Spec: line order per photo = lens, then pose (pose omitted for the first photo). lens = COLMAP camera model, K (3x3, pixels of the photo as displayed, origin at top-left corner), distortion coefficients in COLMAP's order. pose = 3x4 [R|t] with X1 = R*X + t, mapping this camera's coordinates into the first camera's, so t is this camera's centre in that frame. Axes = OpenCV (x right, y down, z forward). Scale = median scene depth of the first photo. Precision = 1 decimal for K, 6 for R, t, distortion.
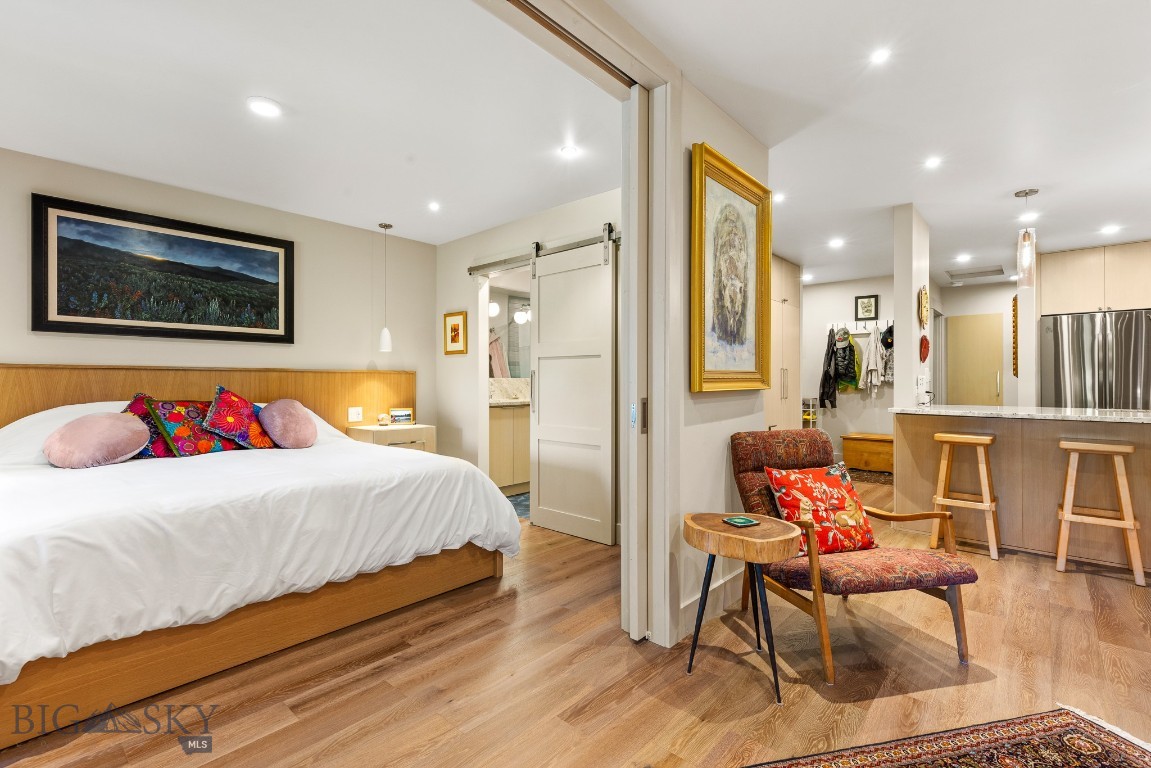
lens RADIAL K [[518.0, 0, 576.7], [0, 518.0, 378.5], [0, 0, 1]] dist [0.005436, -0.000373]
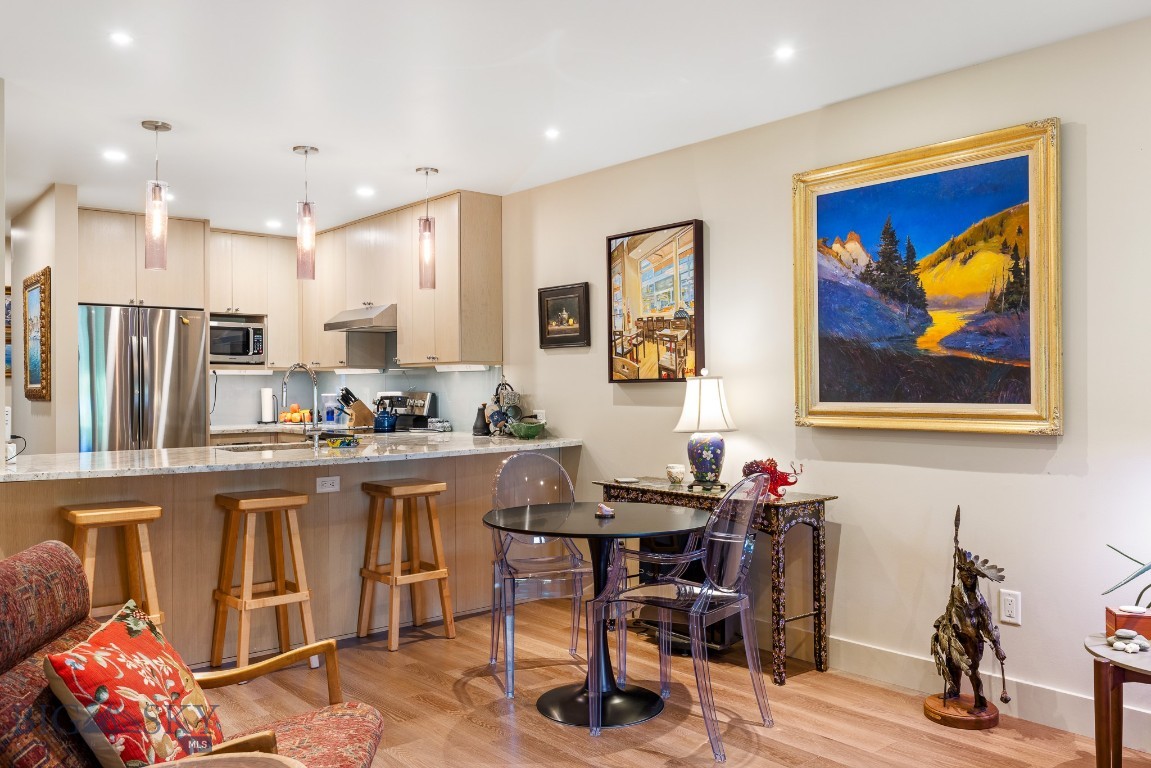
lens RADIAL K [[914.2, 0, 576.9], [0, 914.2, 384.1], [0, 0, 1]] dist [0.003899, 0.001263]
pose [[0.135211, -0.000406, 0.990817, -0.226268], [-0.003329, 0.999994, 0.000864, -0.037233], [-0.990811, -0.003416, 0.135209, 0.345381]]
